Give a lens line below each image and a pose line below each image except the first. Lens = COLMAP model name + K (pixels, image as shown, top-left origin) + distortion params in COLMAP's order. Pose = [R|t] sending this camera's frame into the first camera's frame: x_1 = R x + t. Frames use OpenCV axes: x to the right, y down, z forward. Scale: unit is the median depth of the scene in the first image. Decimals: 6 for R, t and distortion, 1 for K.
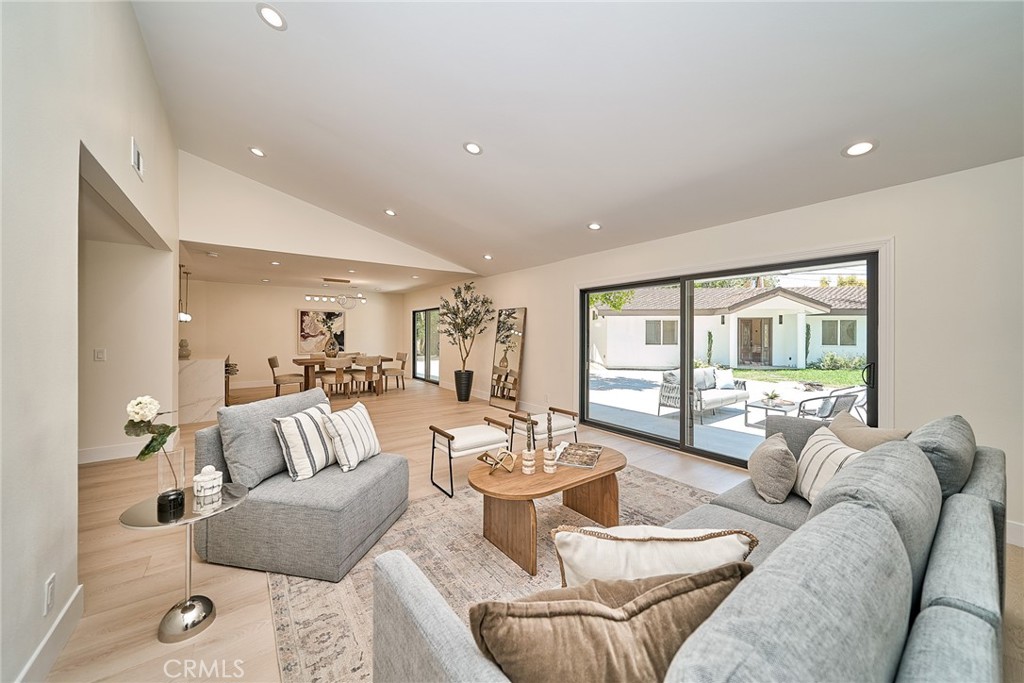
lens RADIAL K [[357.0, 0, 497.5], [0, 357.0, 332.2], [0, 0, 1]] dist [-0.000629, -0.000188]
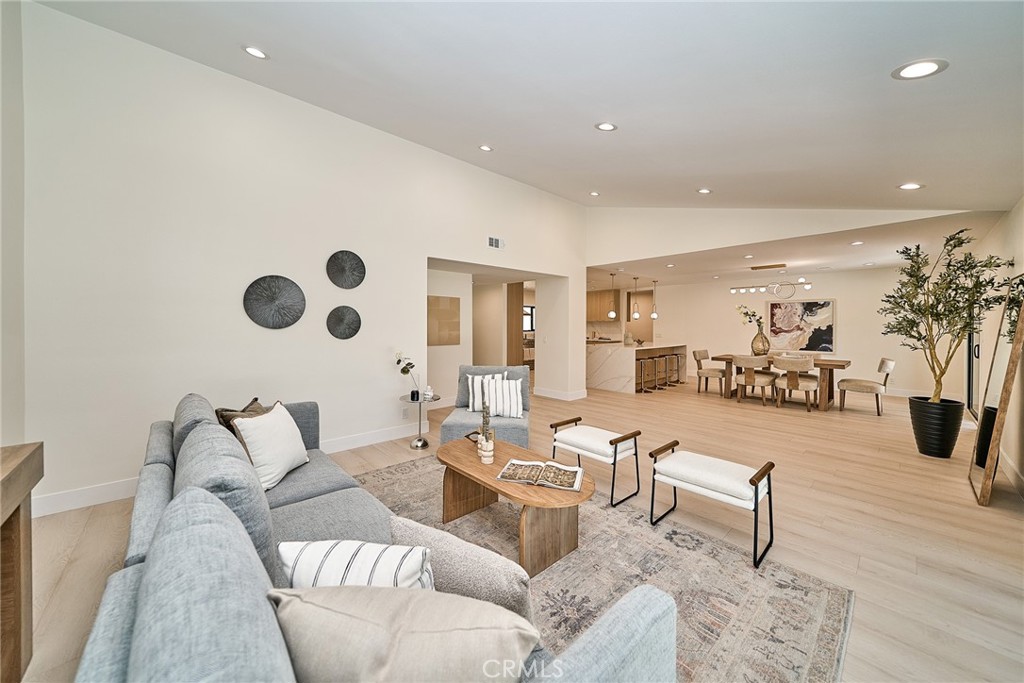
lens RADIAL K [[357.0, 0, 497.5], [0, 357.0, 332.2], [0, 0, 1]] dist [-0.000629, -0.000188]
pose [[0.114720, 0.017501, -0.993244, 0.332086], [0.000210, 0.999844, 0.017642, -0.002886], [0.993398, -0.002233, 0.114699, 0.255579]]
